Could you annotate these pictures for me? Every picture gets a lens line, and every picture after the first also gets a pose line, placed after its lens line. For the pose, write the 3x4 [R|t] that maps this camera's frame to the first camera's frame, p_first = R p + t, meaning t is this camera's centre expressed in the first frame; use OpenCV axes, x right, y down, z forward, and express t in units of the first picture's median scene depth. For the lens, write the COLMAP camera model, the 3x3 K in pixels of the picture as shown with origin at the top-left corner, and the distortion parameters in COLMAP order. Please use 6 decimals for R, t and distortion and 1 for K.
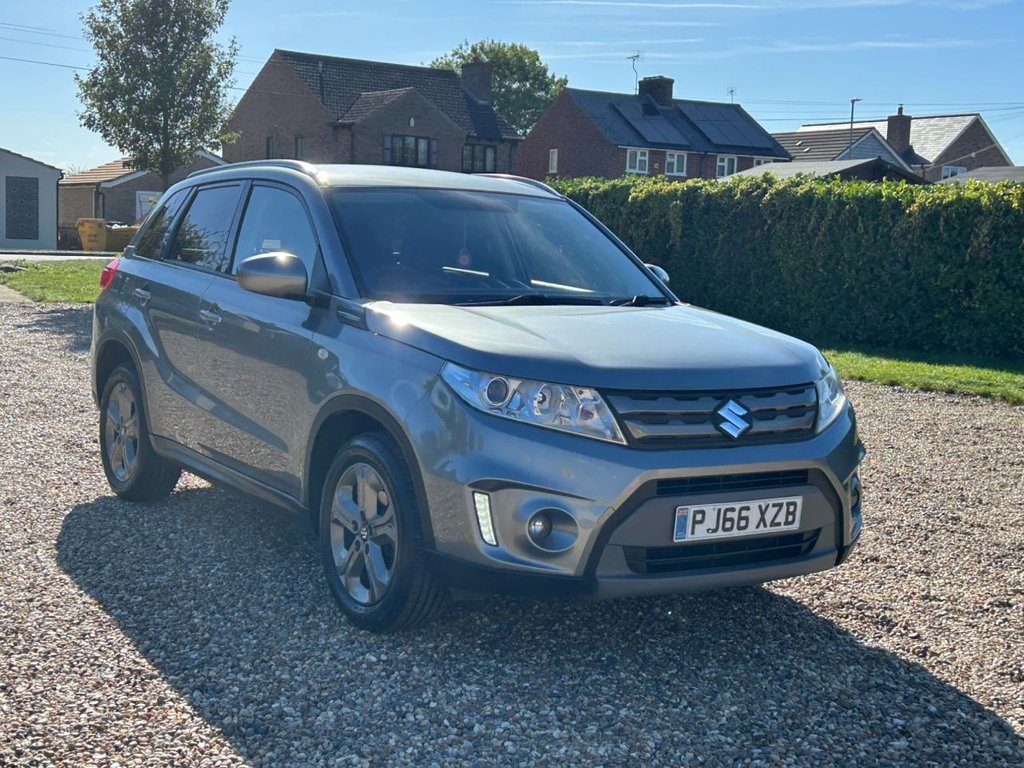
lens RADIAL K [[1389.8, 0, 517.3], [0, 1389.8, 398.4], [0, 0, 1]] dist [0.199191, -0.608708]
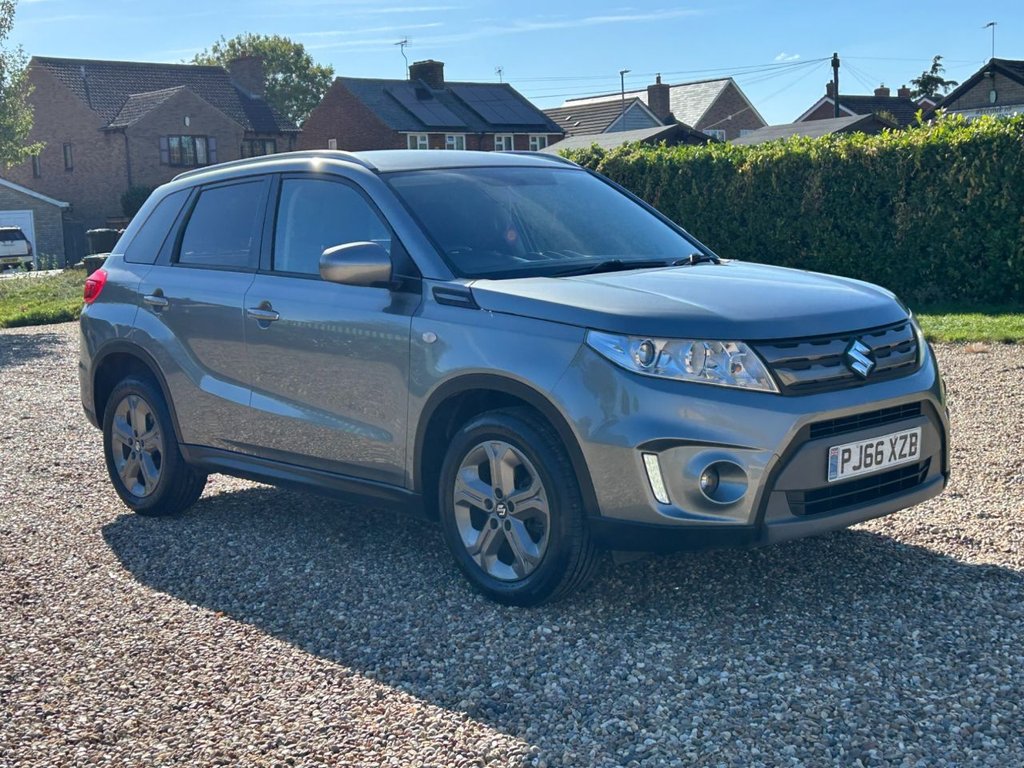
lens RADIAL K [[1388.3, 0, 512.0], [0, 1388.3, 384.0], [0, 0, 1]] dist [0.188904, -0.547475]
pose [[0.983140, -0.099937, 0.153130, -0.244471], [0.099997, 0.994961, 0.007325, -0.000092], [-0.153090, 0.008111, 0.988179, 0.012443]]
